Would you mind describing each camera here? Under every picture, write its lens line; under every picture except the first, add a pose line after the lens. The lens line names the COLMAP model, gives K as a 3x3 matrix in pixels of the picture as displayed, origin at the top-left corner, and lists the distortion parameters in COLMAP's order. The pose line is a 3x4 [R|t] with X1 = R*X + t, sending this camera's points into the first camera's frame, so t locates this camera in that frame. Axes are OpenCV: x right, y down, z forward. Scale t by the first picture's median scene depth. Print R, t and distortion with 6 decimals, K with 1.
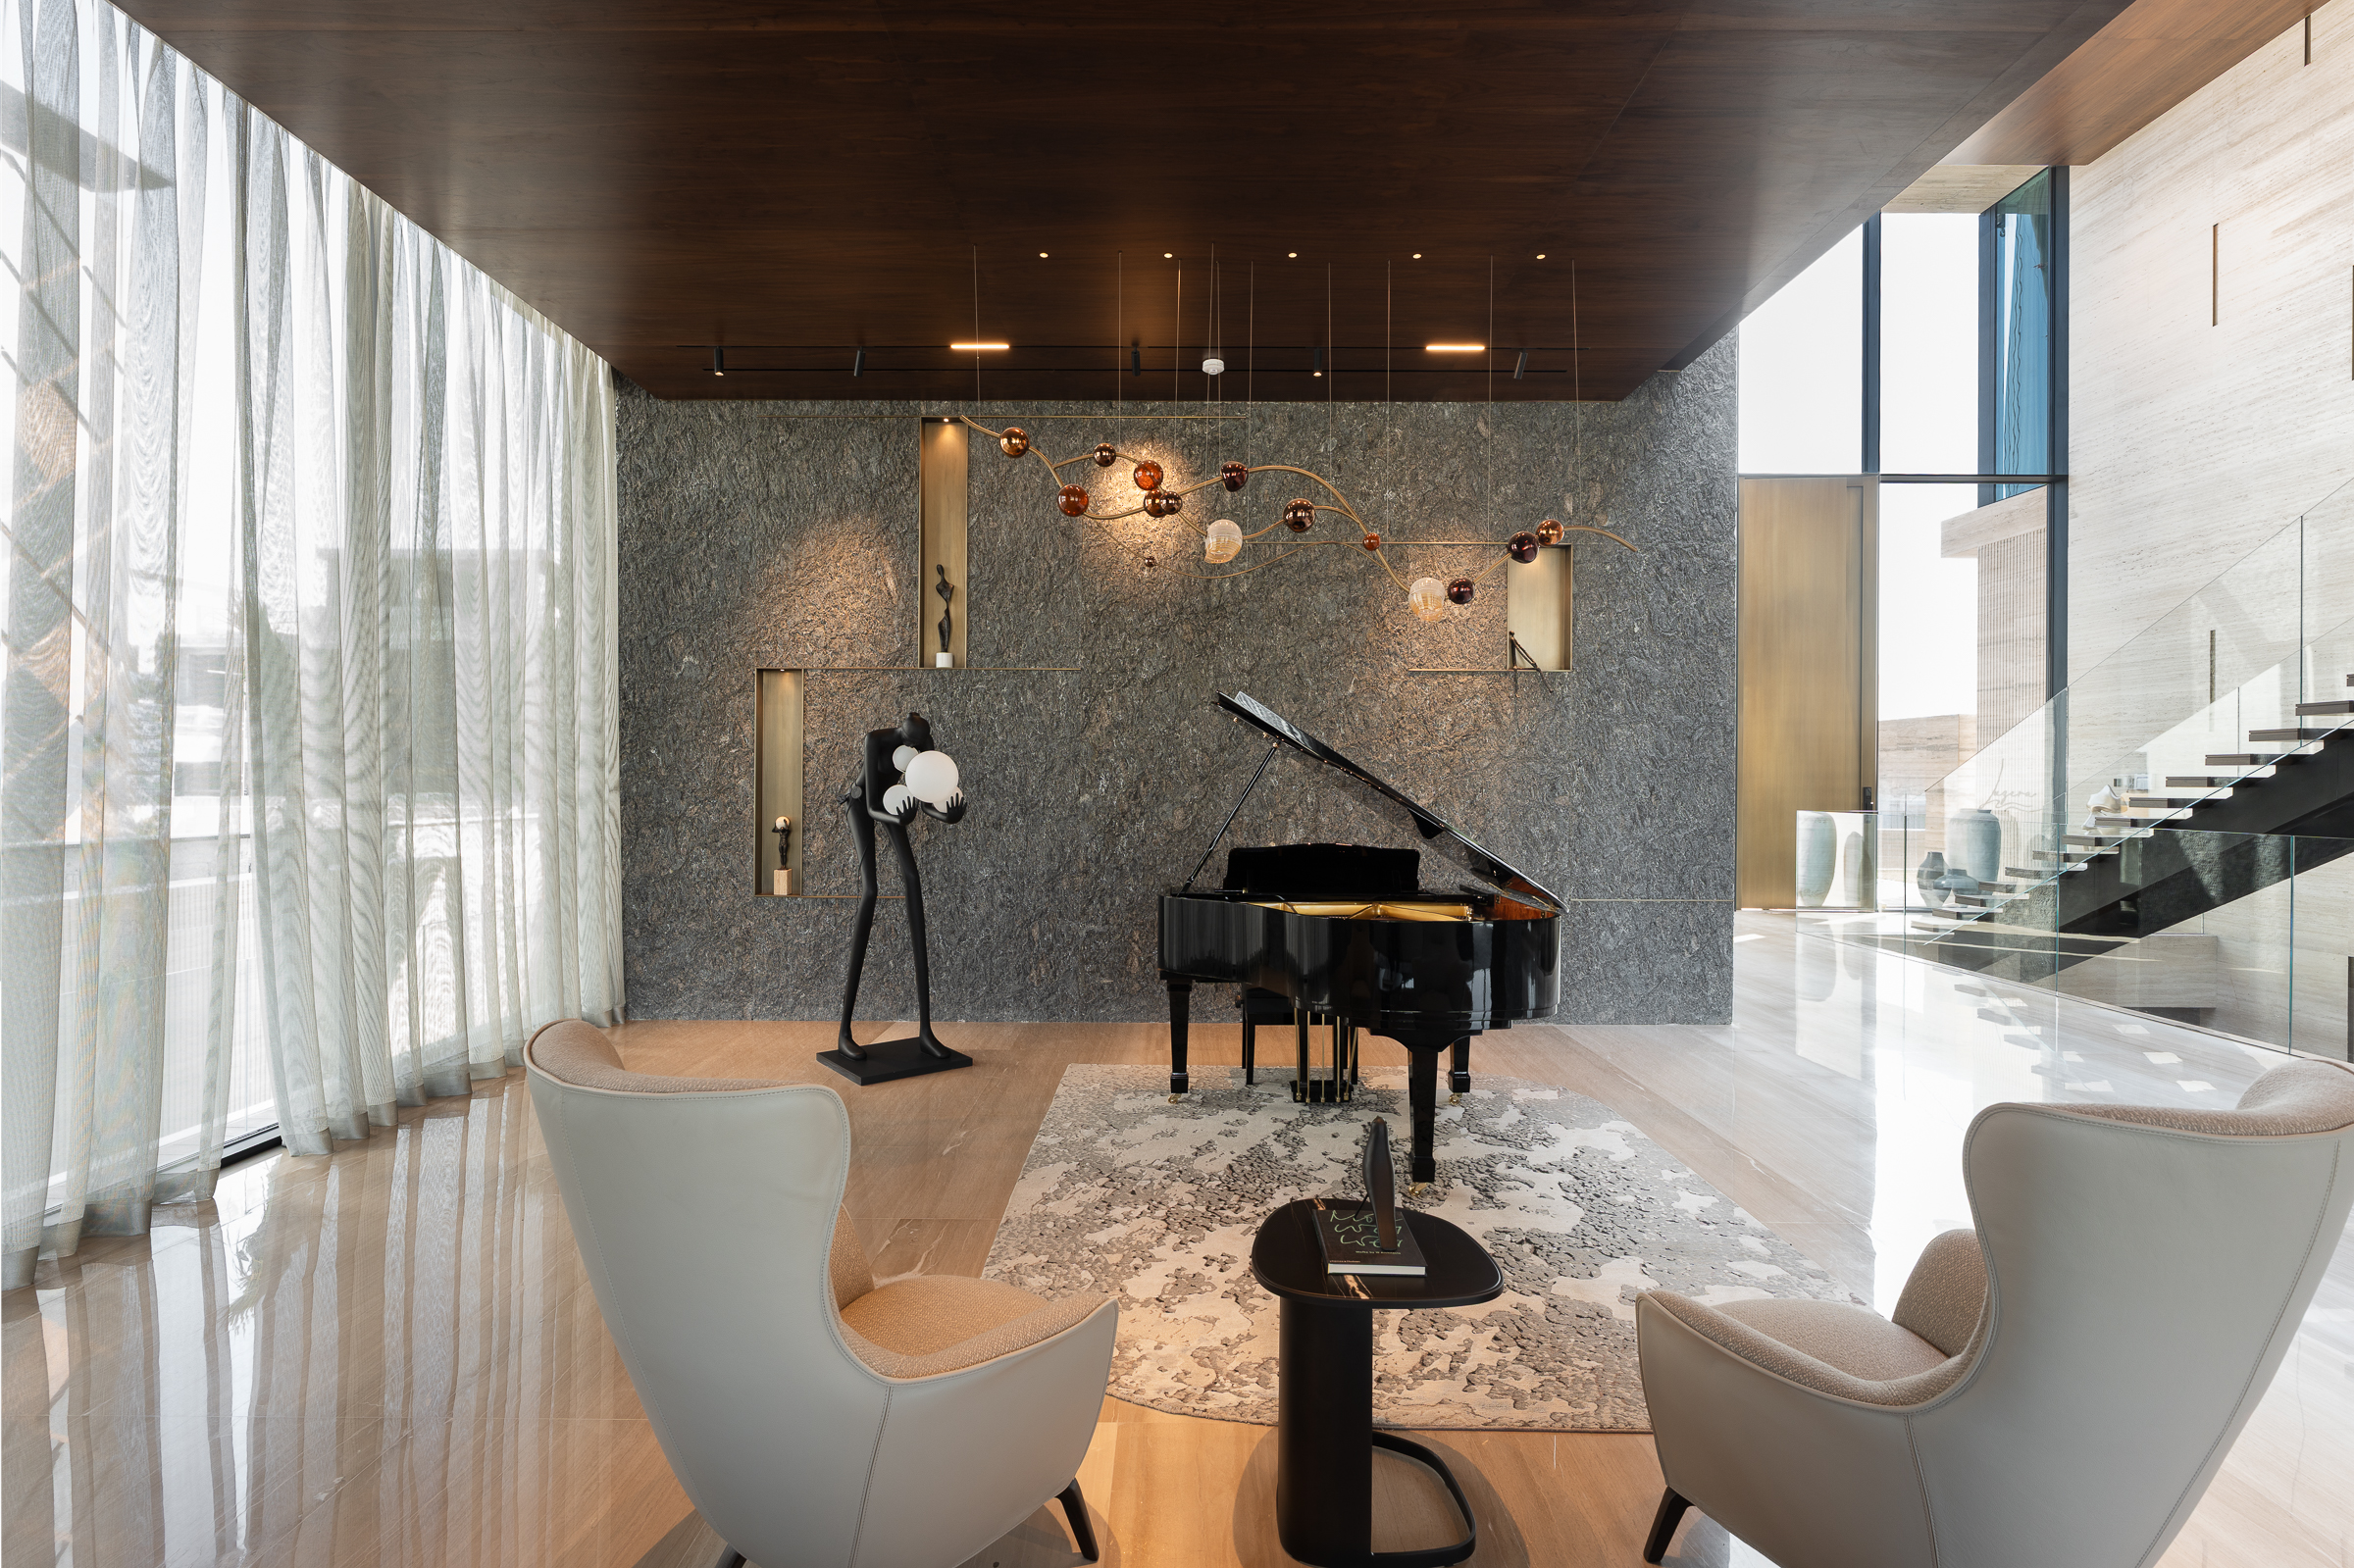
lens RADIAL K [[1073.6, 0, 1173.0], [0, 1073.6, 779.0], [0, 0, 1]] dist [-0.003618, 0.001170]
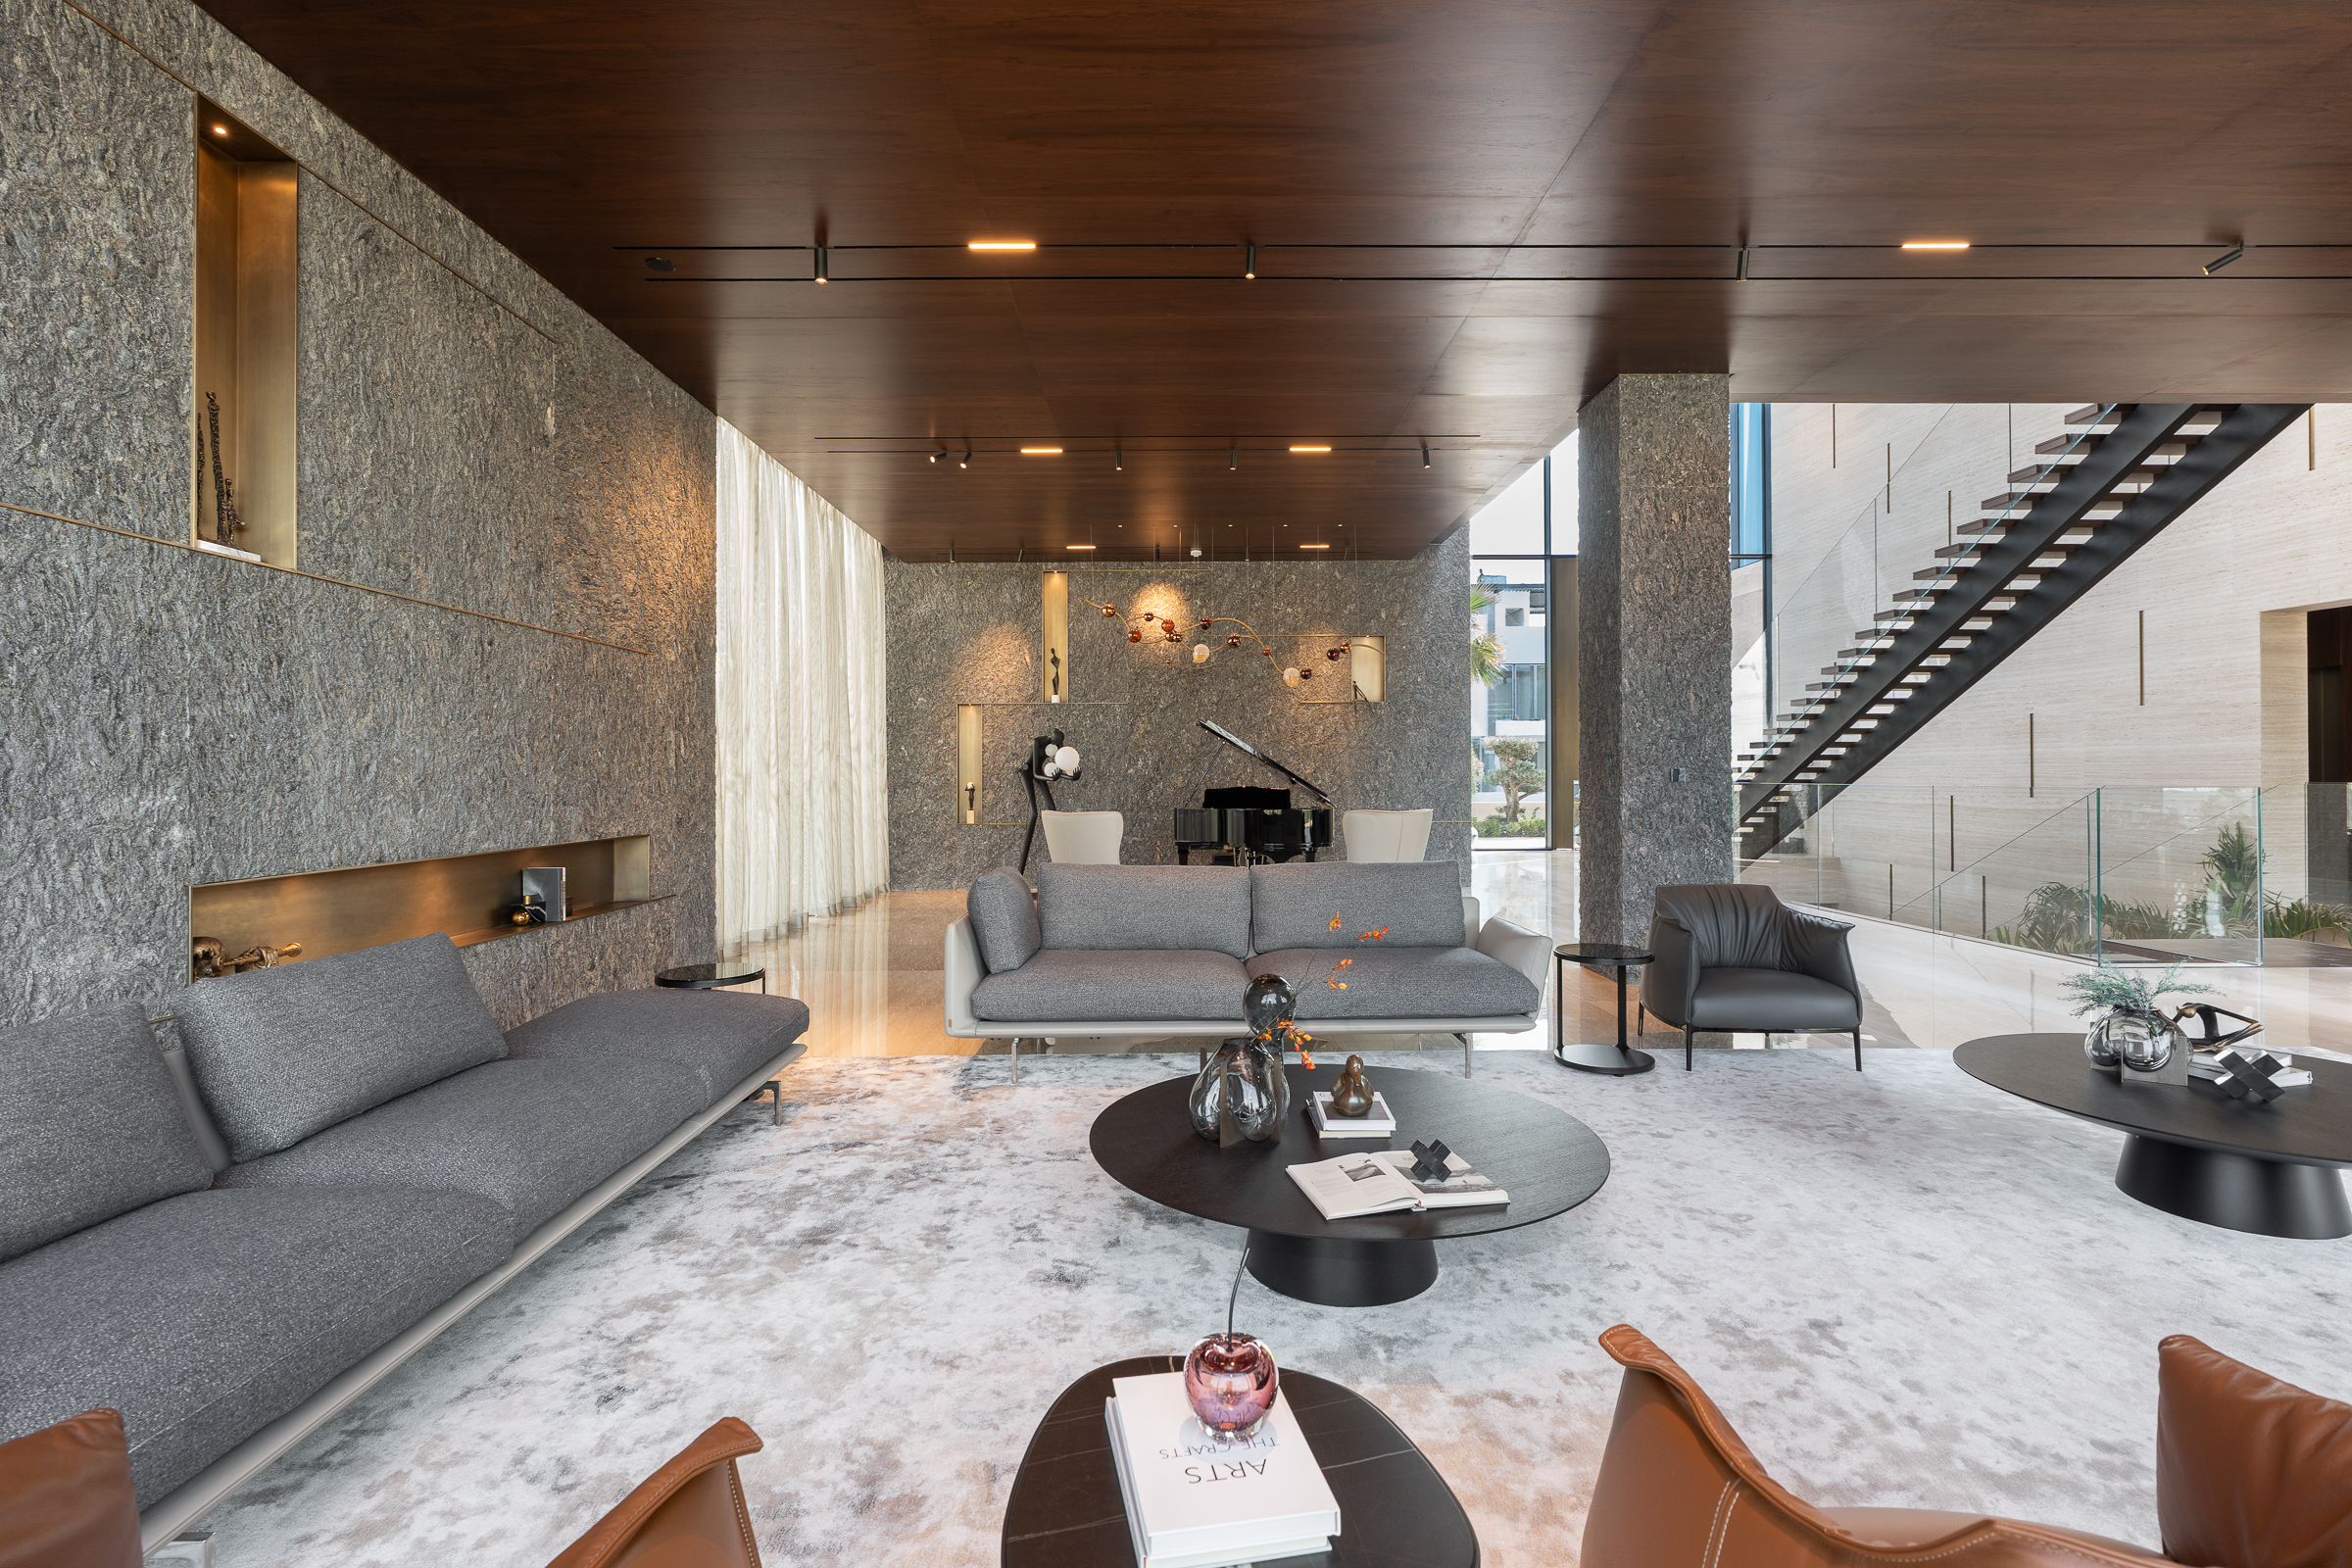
lens RADIAL K [[1072.9, 0, 1175.6], [0, 1072.9, 778.9], [0, 0, 1]] dist [-0.003618, 0.001170]
pose [[0.999879, -0.009163, 0.012595, -0.026484], [0.009085, 0.999939, 0.006210, 0.021085], [-0.012651, -0.006095, 0.999901, -0.904390]]
